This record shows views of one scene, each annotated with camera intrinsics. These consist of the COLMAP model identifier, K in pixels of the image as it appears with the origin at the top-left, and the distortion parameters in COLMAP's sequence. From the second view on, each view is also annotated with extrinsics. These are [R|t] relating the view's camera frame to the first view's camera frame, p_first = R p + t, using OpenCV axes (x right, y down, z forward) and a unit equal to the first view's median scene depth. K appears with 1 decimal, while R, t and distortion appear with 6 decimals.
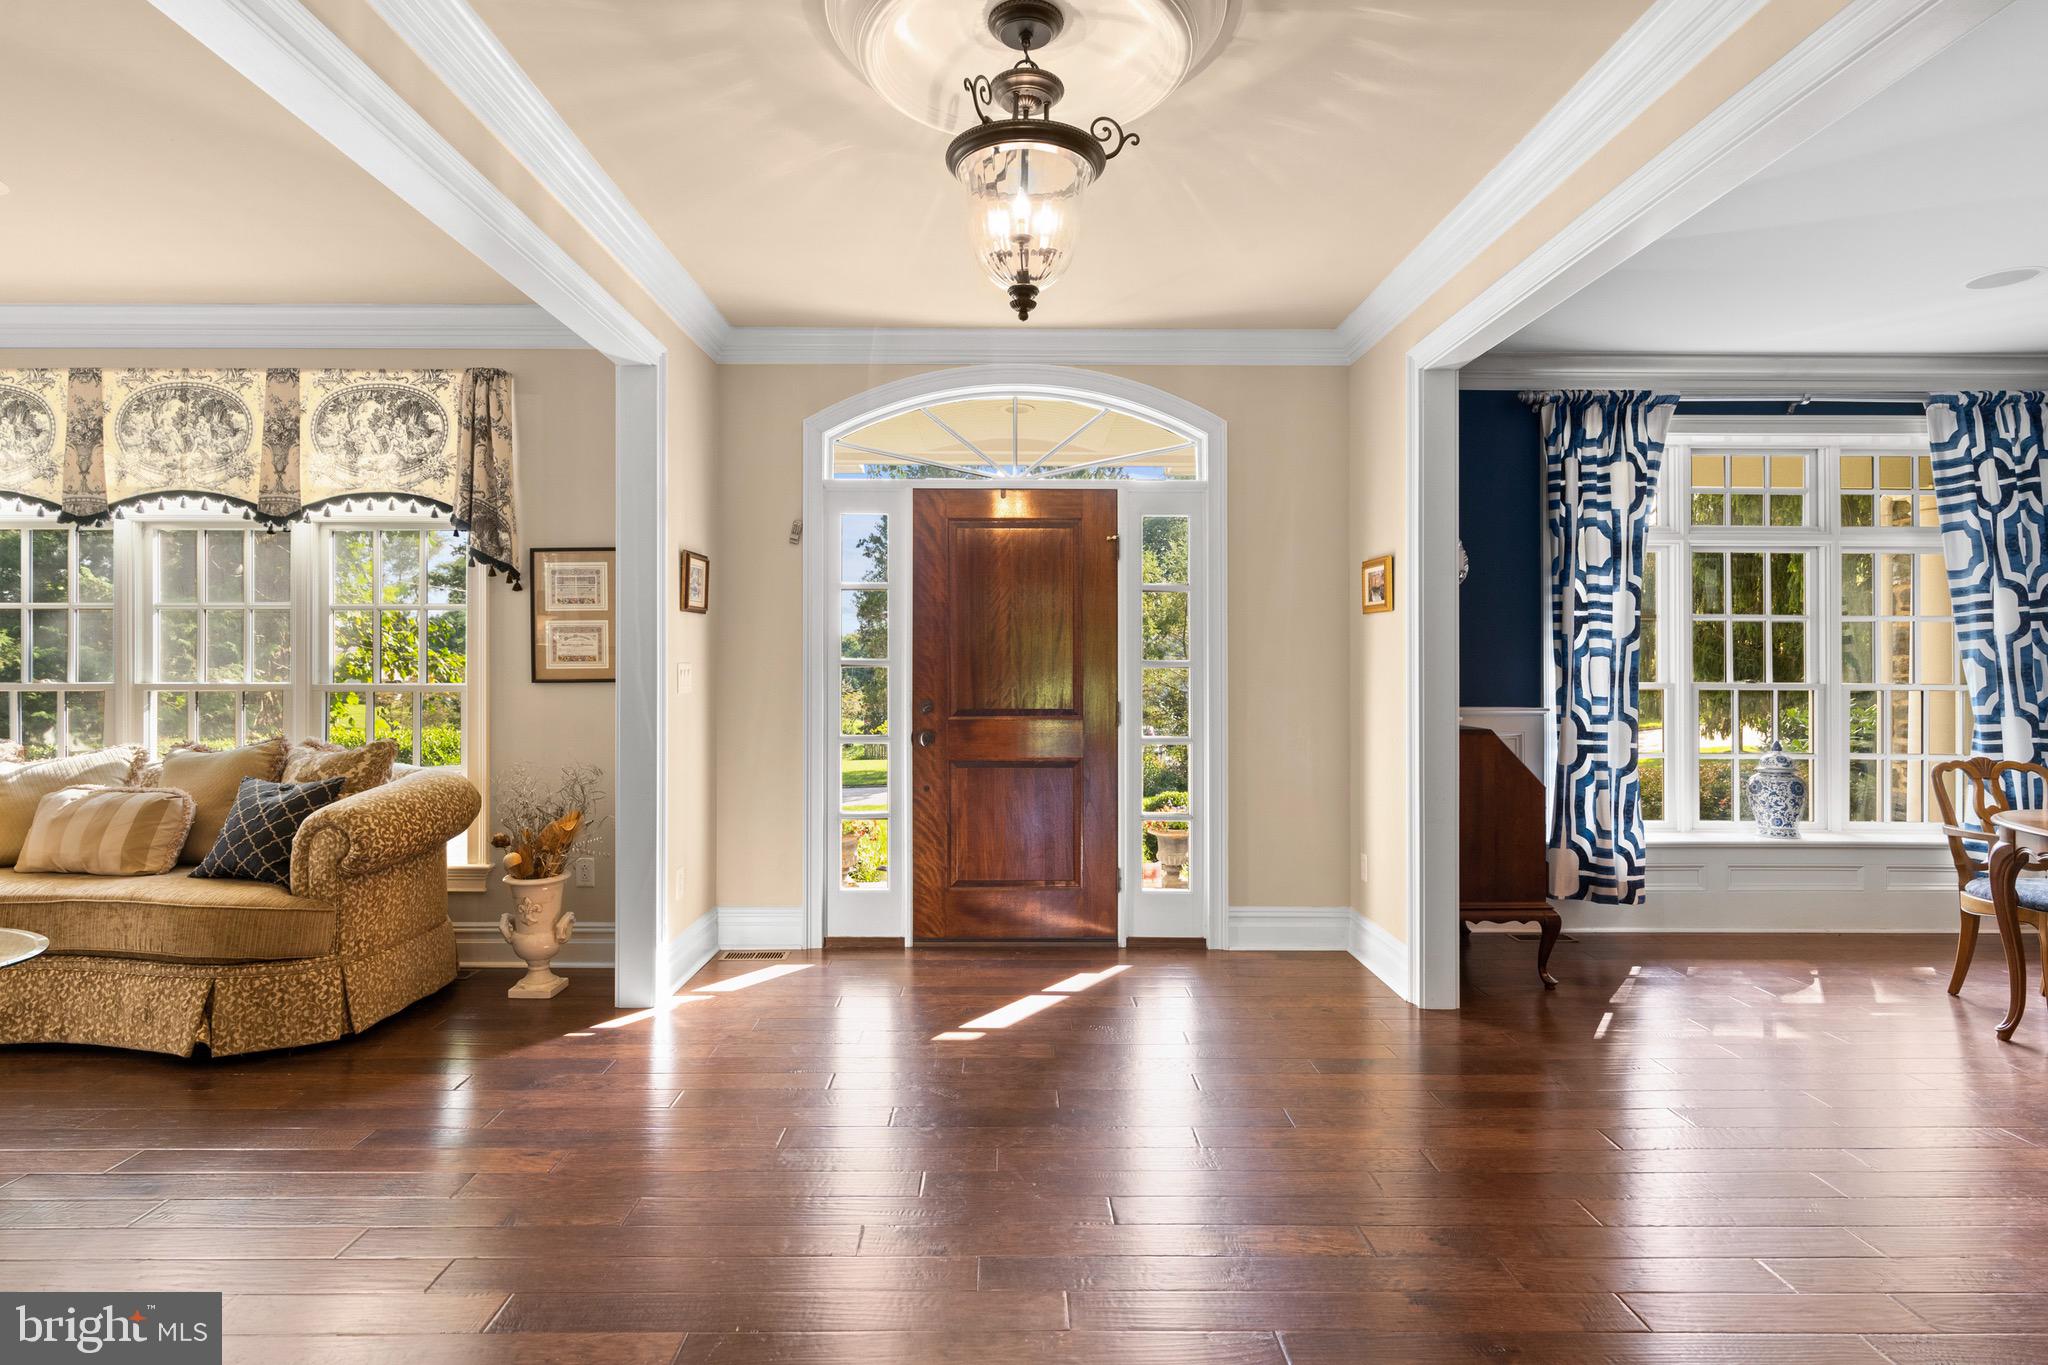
lens RADIAL K [[1032.6, 0, 1023.0], [0, 1032.6, 671.6], [0, 0, 1]] dist [-0.004176, 0.002867]
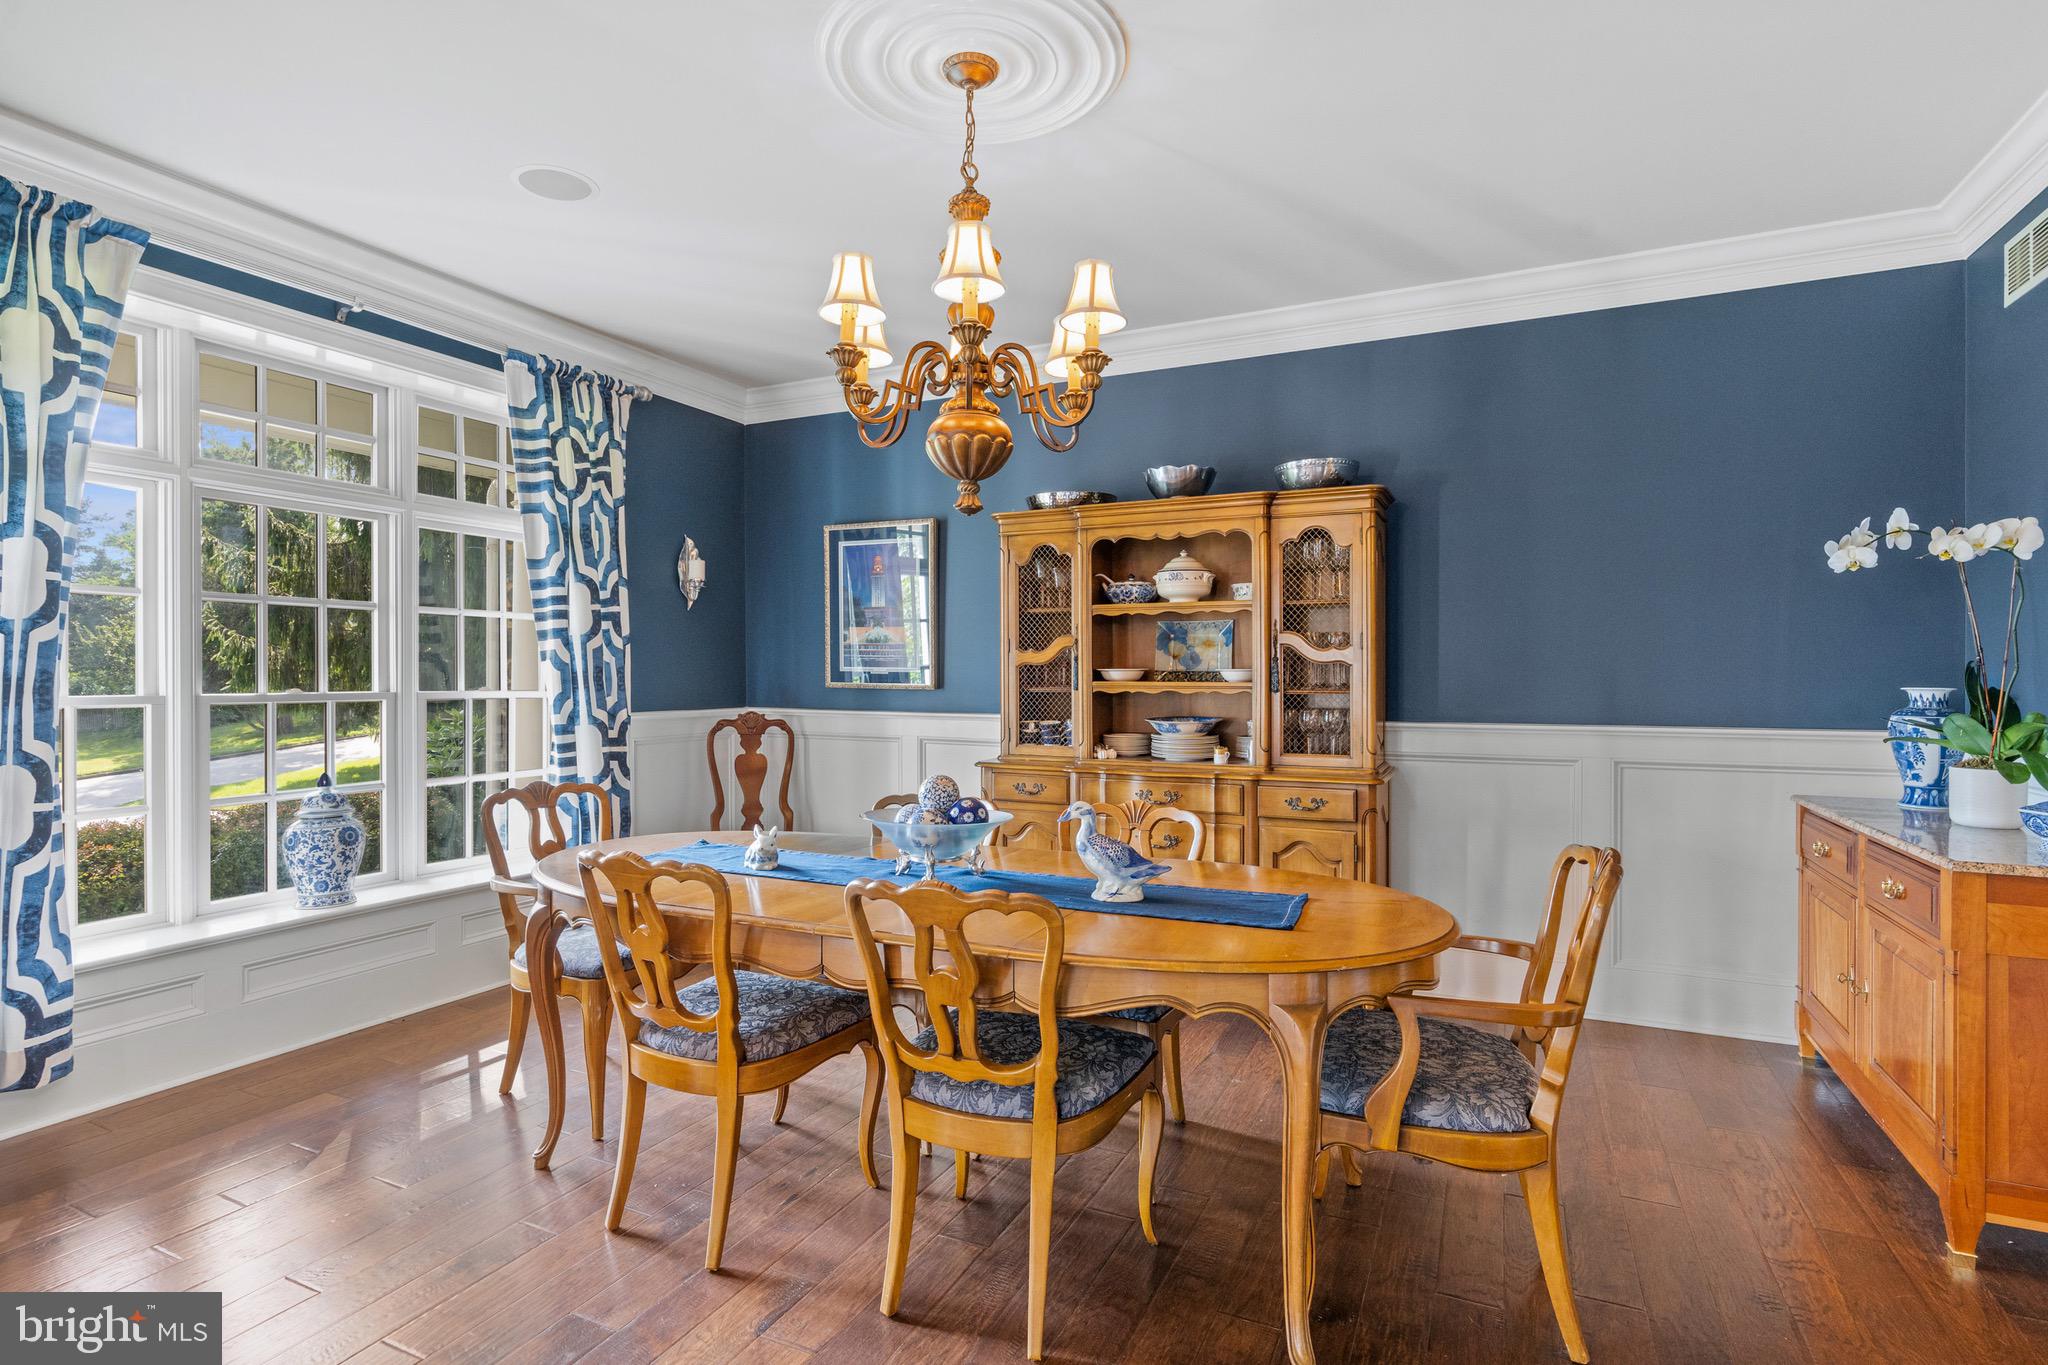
lens RADIAL K [[1032.6, 0, 1026.1], [0, 1032.6, 674.7], [0, 0, 1]] dist [-0.004176, 0.002867]
pose [[0.434065, -0.002333, 0.900879, 0.304914], [-0.000083, 0.999997, 0.002629, -0.003095], [-0.900882, -0.001216, 0.434063, 0.252867]]
